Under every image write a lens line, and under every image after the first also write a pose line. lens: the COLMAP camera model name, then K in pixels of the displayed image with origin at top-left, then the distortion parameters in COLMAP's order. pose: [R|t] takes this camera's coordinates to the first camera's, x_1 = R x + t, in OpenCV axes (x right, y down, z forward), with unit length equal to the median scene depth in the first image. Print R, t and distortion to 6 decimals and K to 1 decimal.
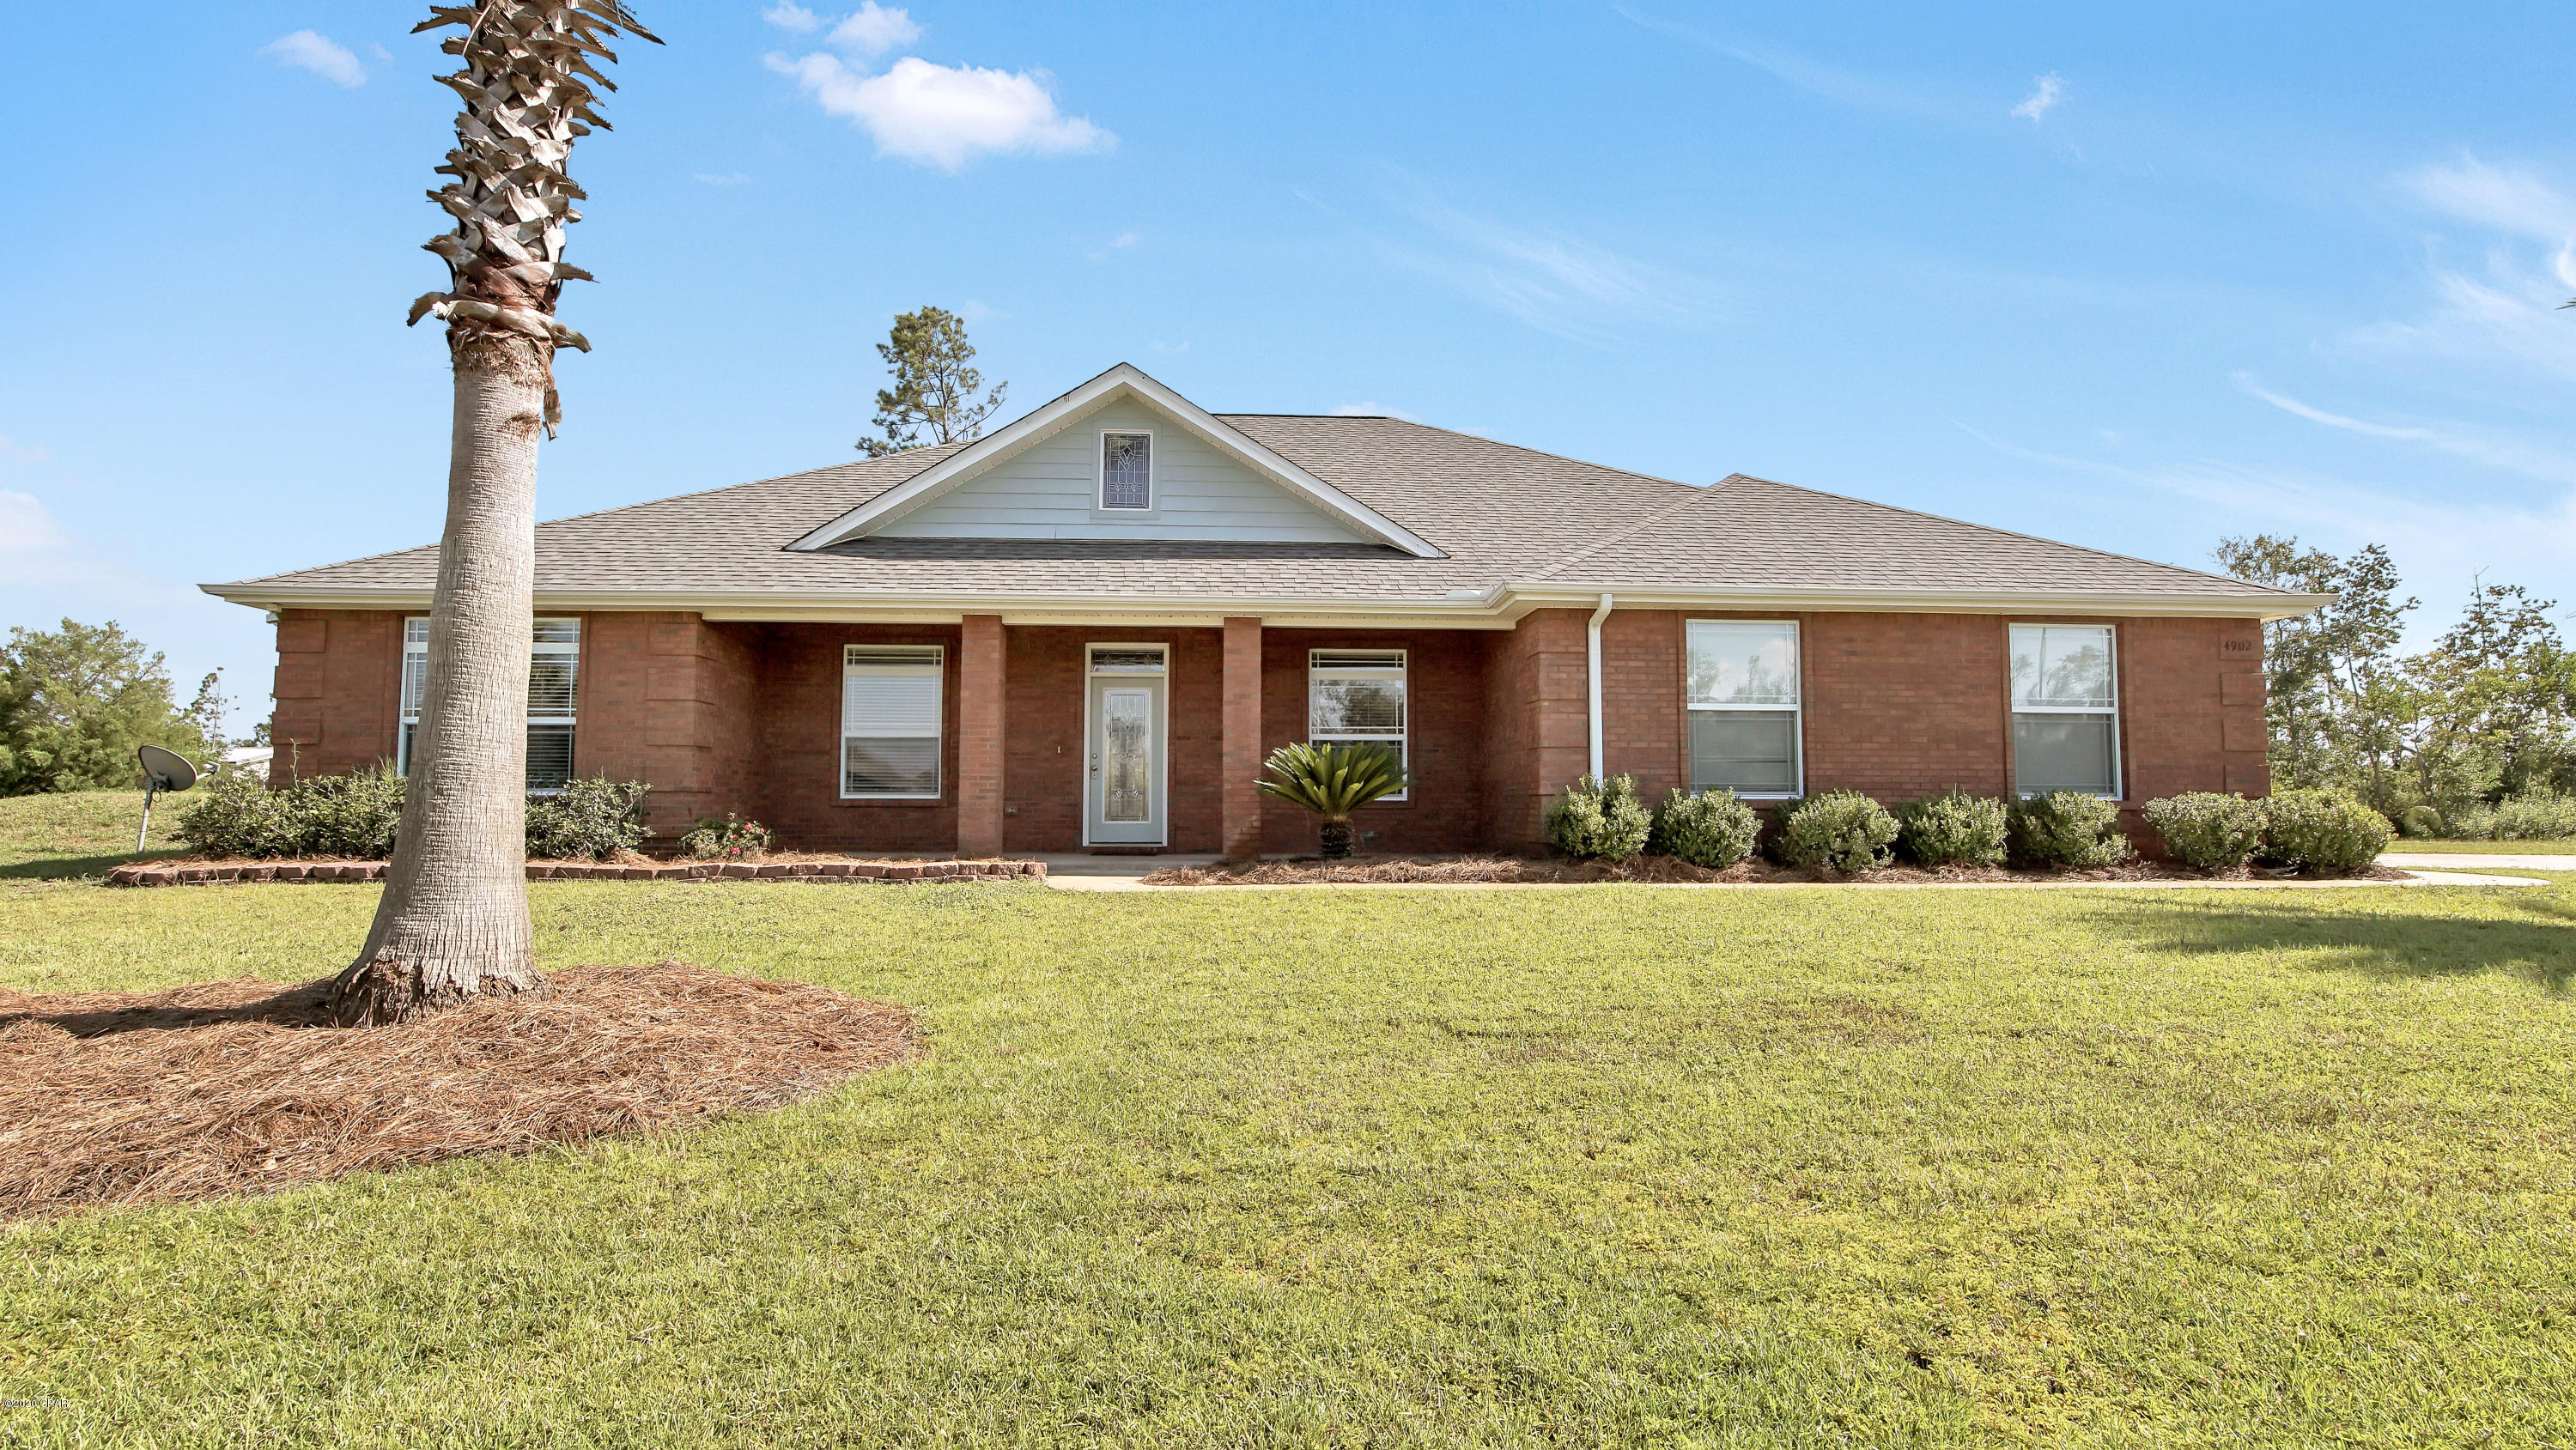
lens RADIAL K [[1095.4, 0, 1288.0], [0, 1095.4, 725.0], [0, 0, 1]] dist [0.001357, 0.000097]
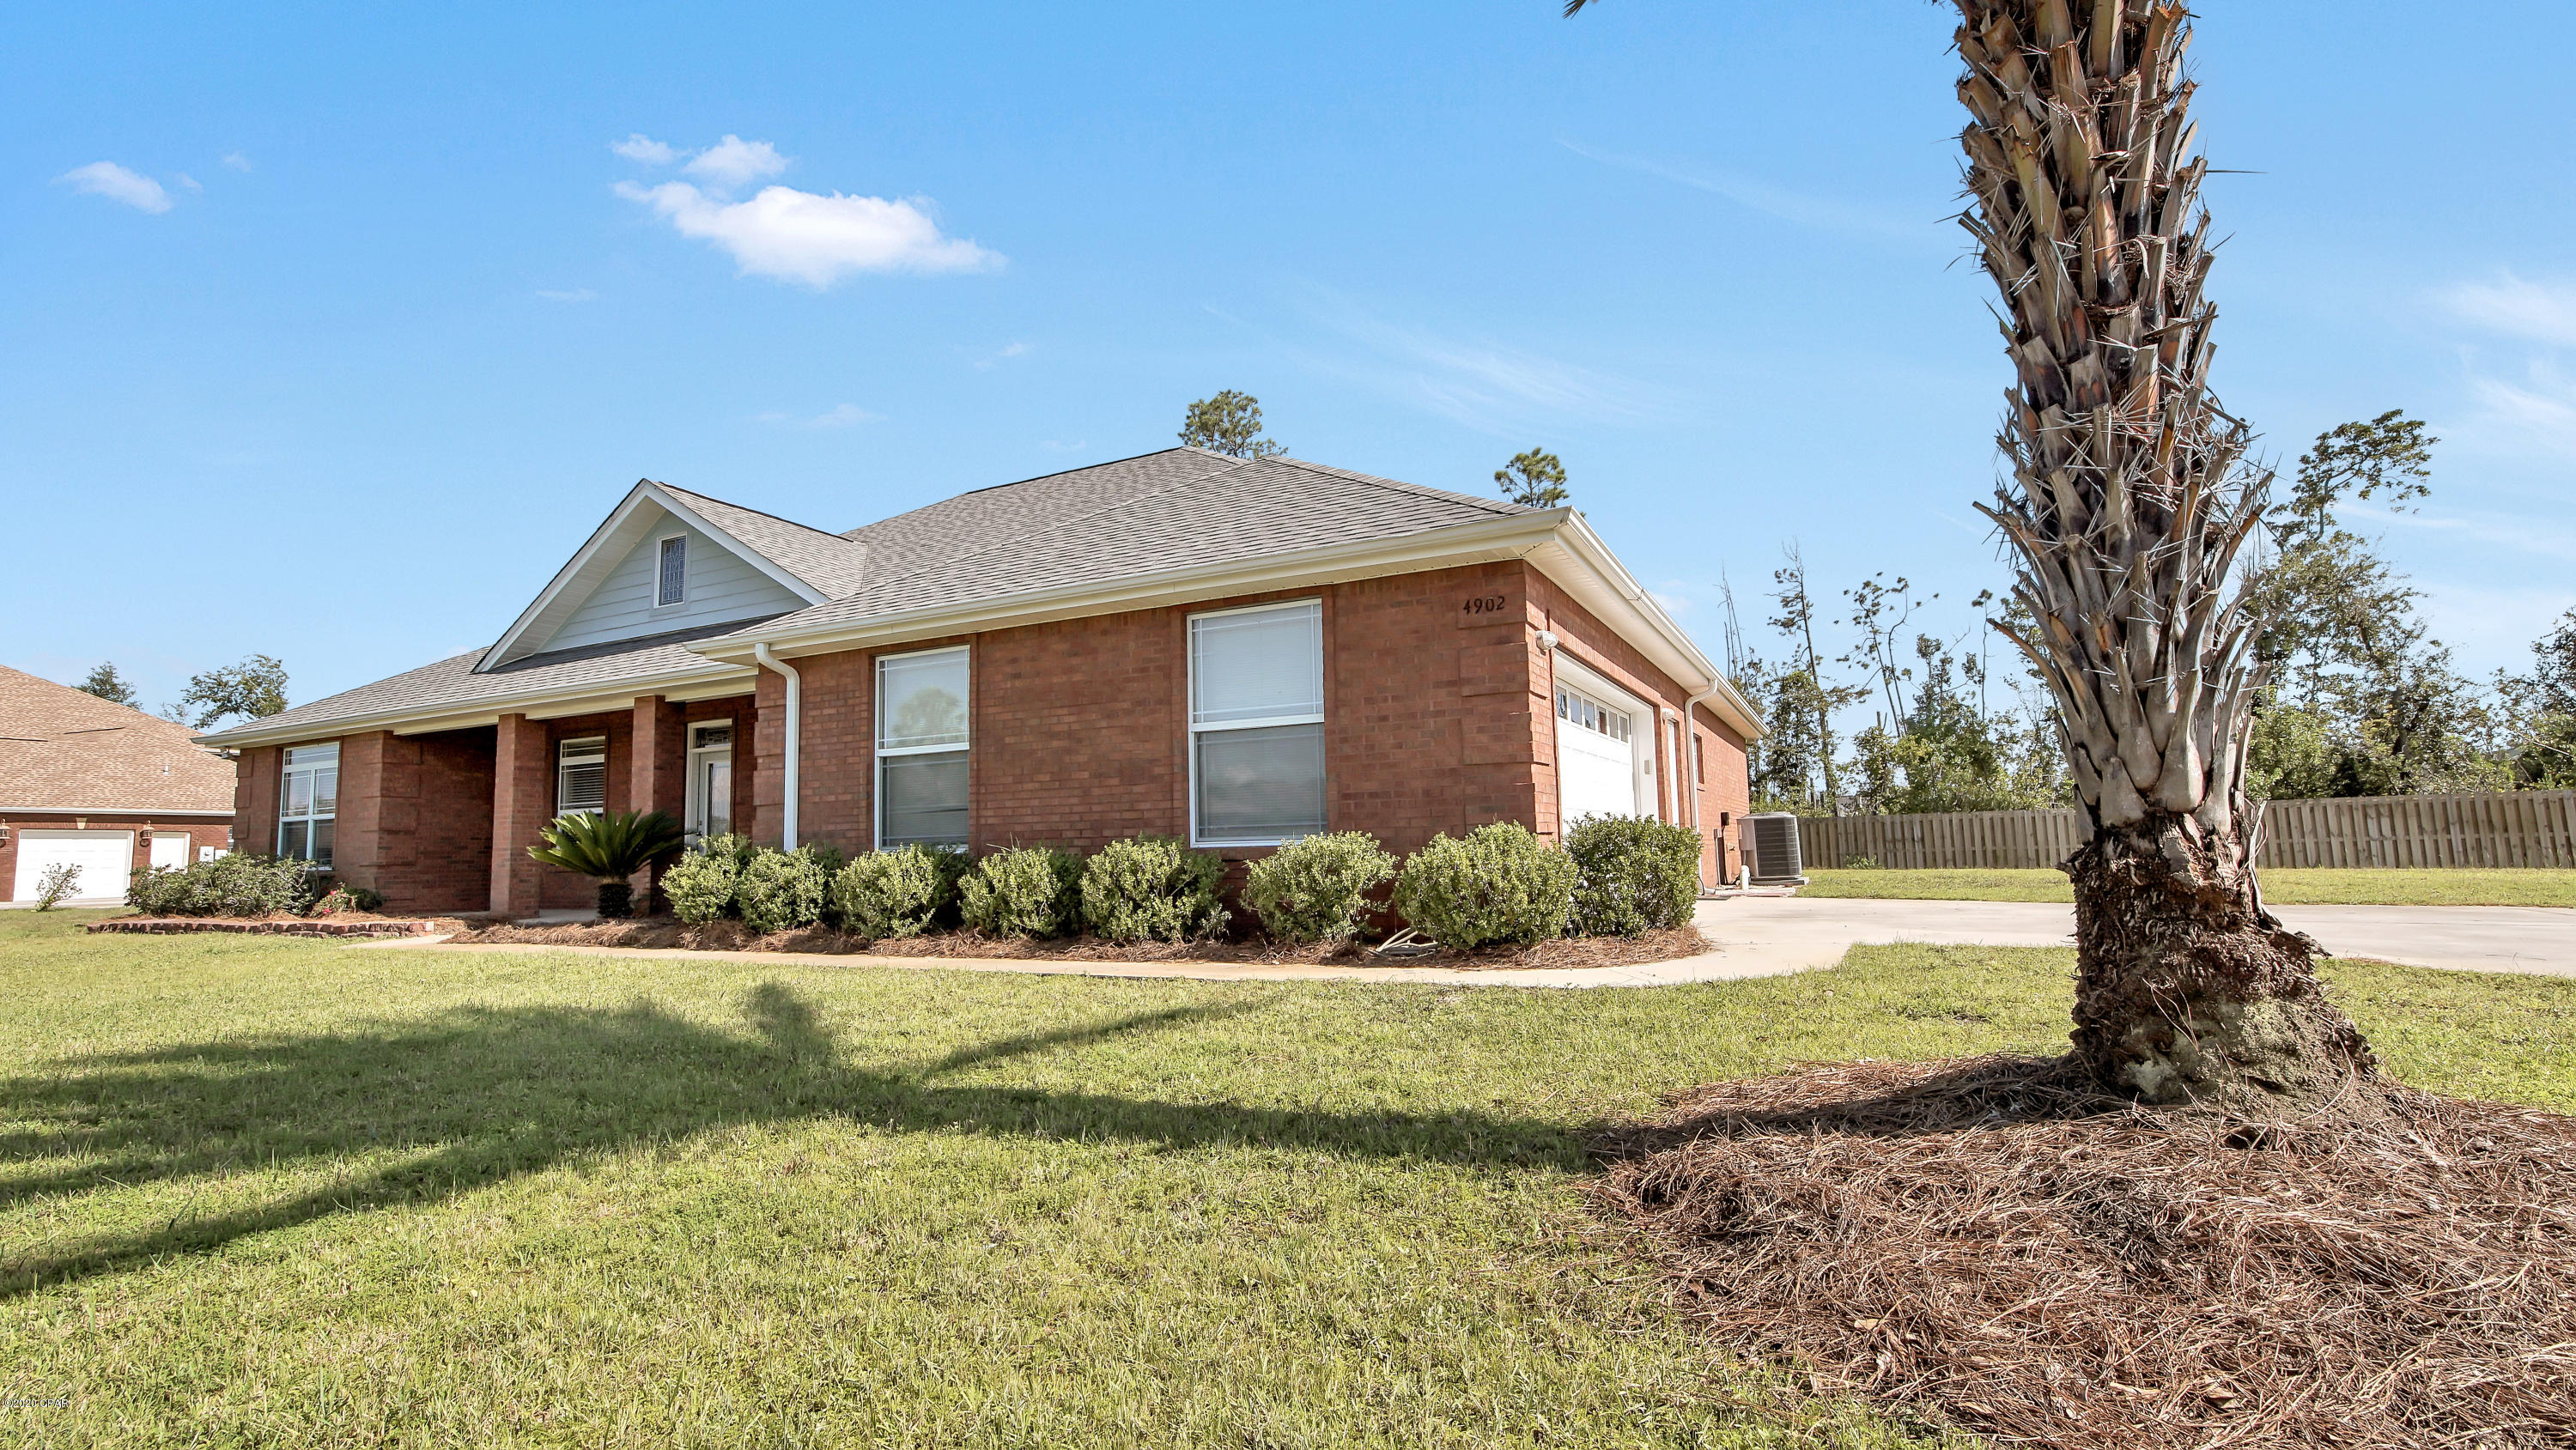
lens RADIAL K [[1095.4, 0, 1288.0], [0, 1095.4, 725.0], [0, 0, 1]] dist [0.001357, 0.000097]
pose [[0.878064, -0.078258, -0.472100, 1.082927], [0.062061, 0.996829, -0.049812, 0.025812], [0.474501, 0.014439, 0.880136, 0.364528]]
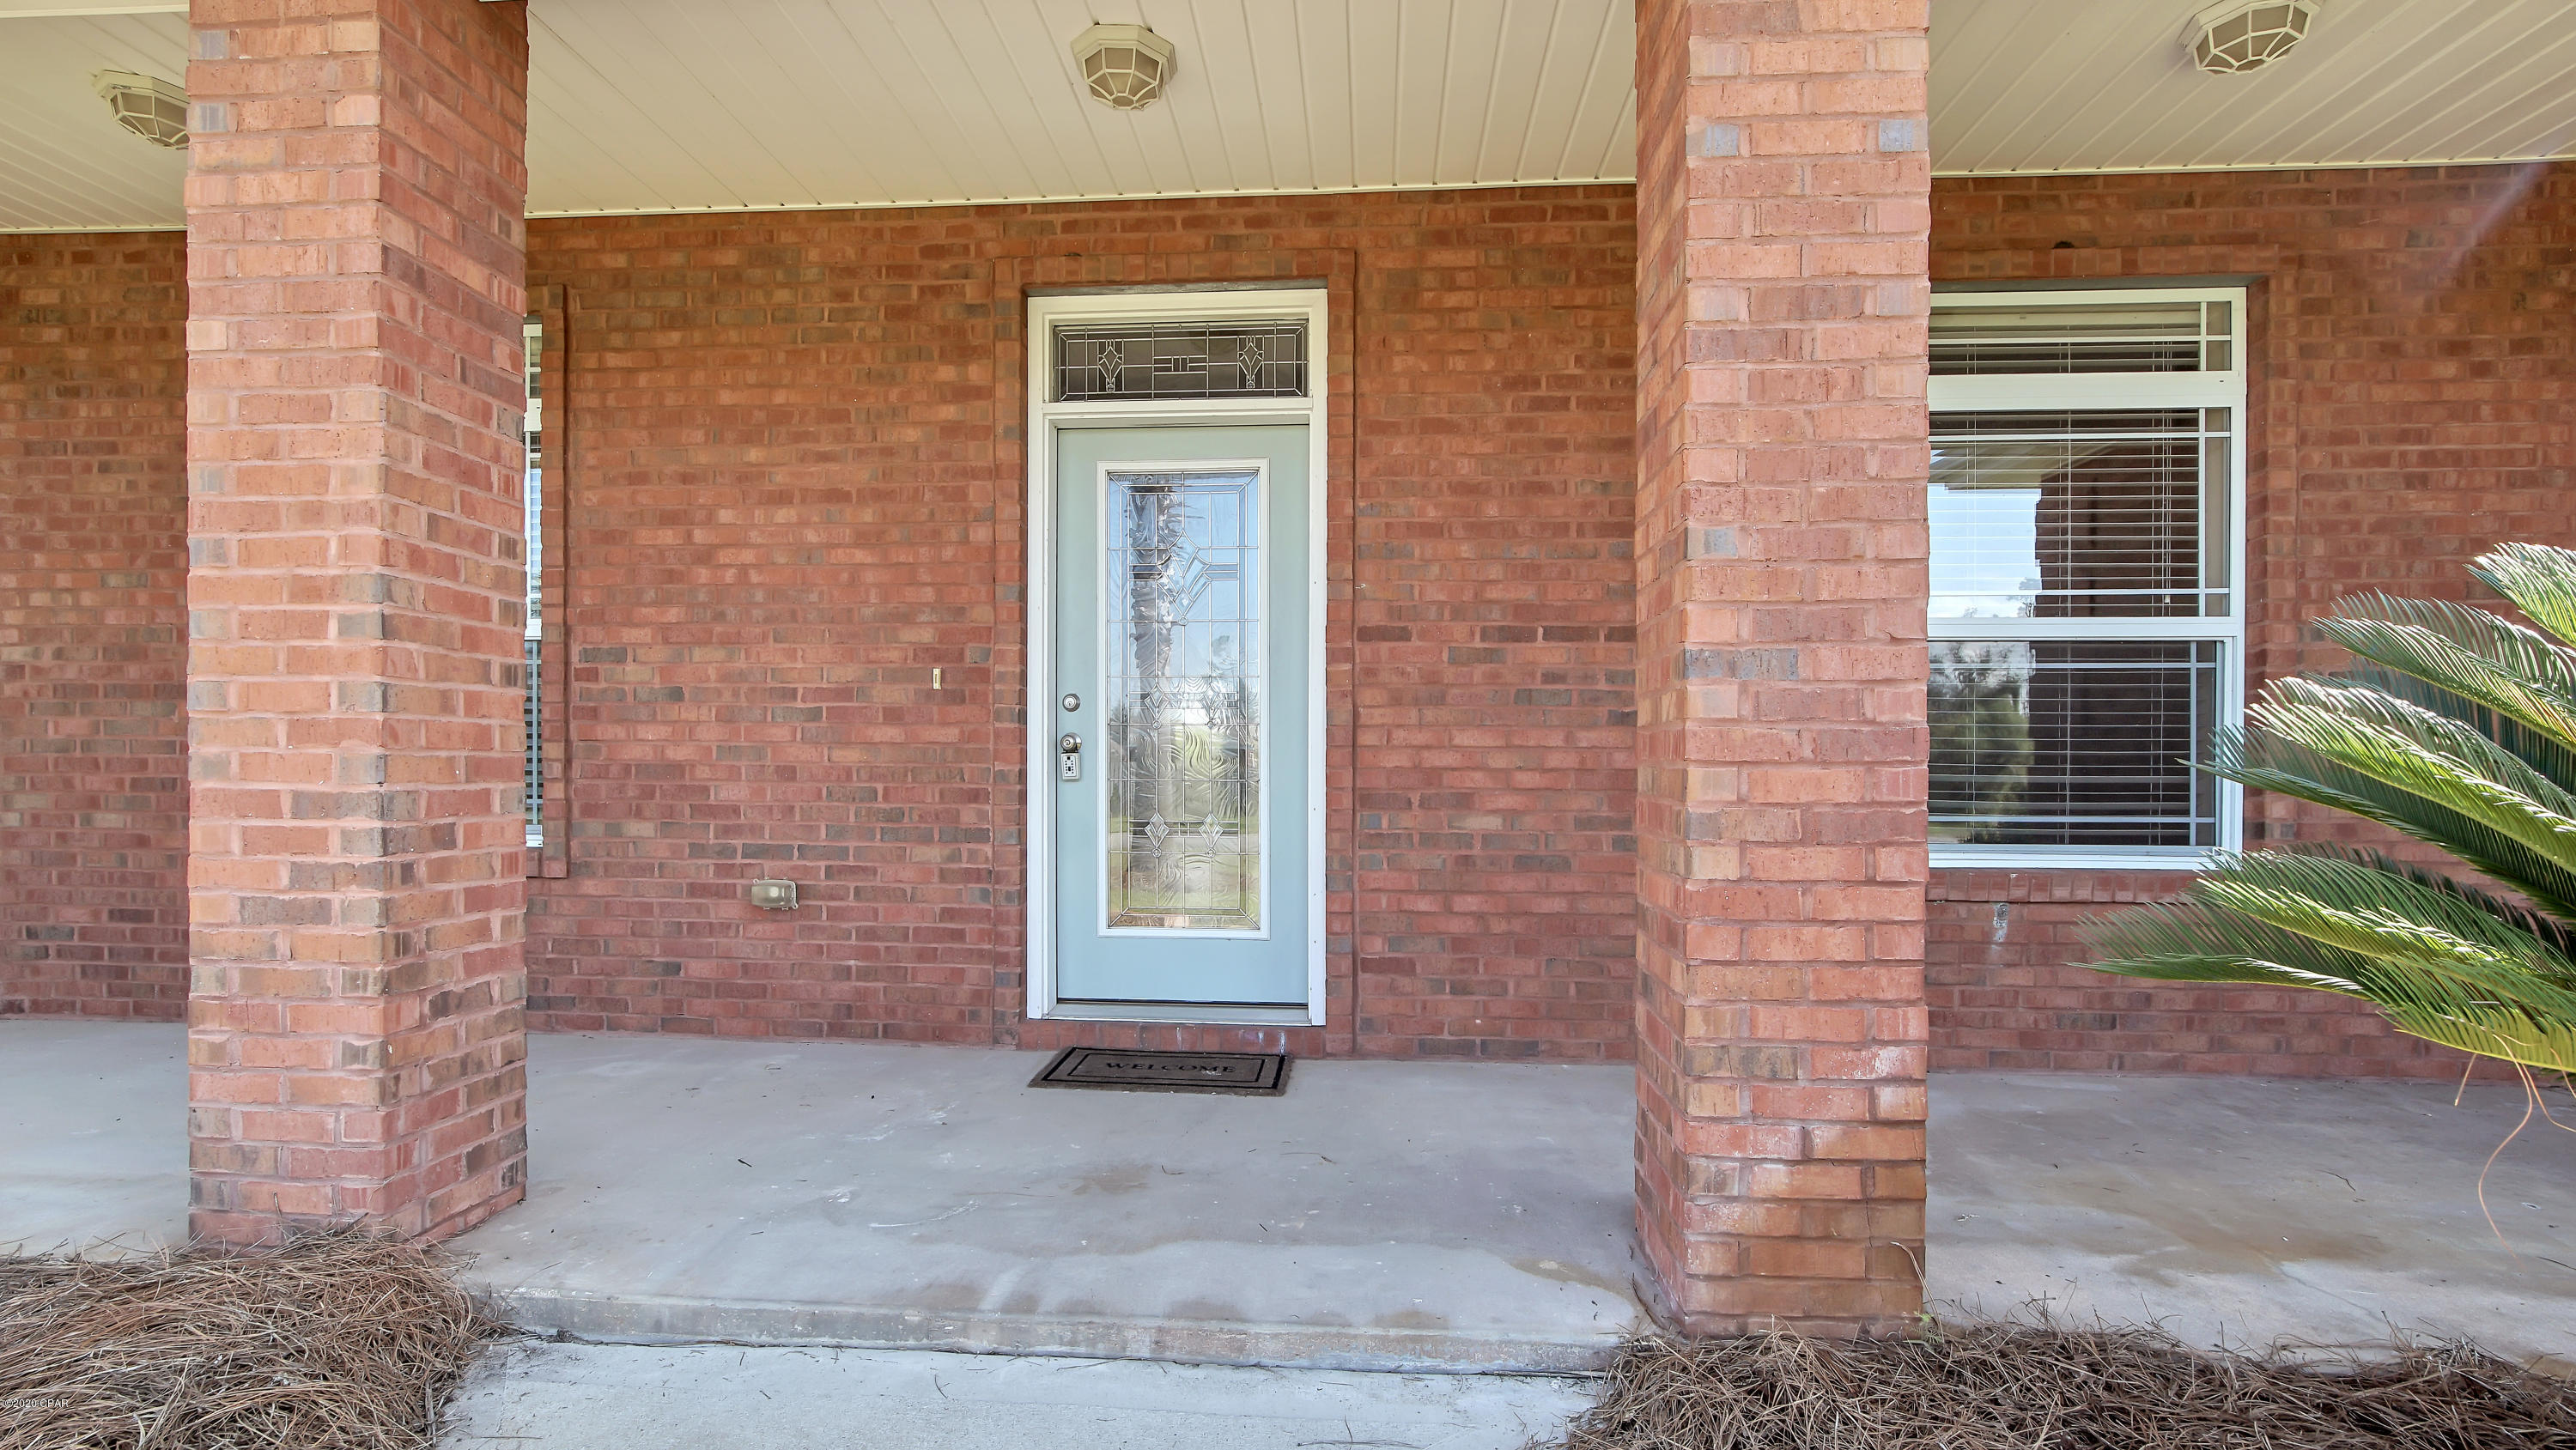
lens RADIAL K [[1095.4, 0, 1288.0], [0, 1095.4, 725.0], [0, 0, 1]] dist [0.001357, 0.000097]
pose [[0.993290, -0.000145, -0.115646, -0.102908], [0.003240, 0.999642, 0.026573, 0.032144], [0.115601, -0.026770, 0.992935, 0.862982]]
